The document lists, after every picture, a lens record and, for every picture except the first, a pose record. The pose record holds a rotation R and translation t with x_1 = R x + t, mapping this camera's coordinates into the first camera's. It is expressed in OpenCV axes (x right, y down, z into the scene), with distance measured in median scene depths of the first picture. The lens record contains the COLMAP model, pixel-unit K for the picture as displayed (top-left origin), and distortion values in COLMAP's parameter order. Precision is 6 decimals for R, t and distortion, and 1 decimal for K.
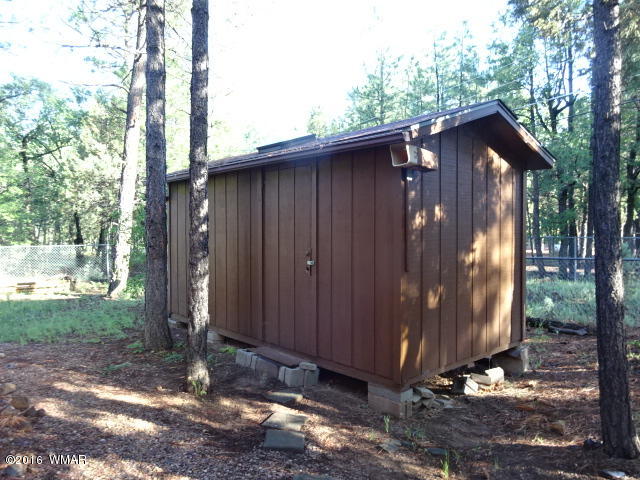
lens RADIAL K [[469.9, 0, 318.8], [0, 469.9, 238.1], [0, 0, 1]] dist [0.000518, 0.000740]
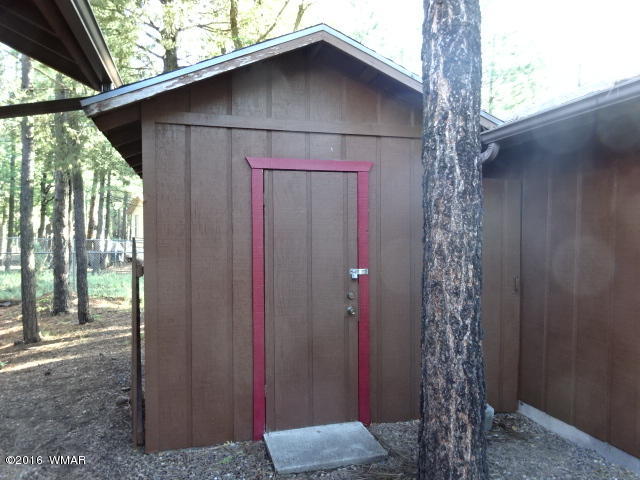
lens RADIAL K [[469.9, 0, 318.9], [0, 469.9, 238.4], [0, 0, 1]] dist [0.000518, 0.000740]
pose [[0.442684, 0.007199, 0.896649, -0.613427], [-0.004437, 0.999973, -0.005839, 0.007386], [-0.896667, -0.001393, 0.442704, -0.975529]]
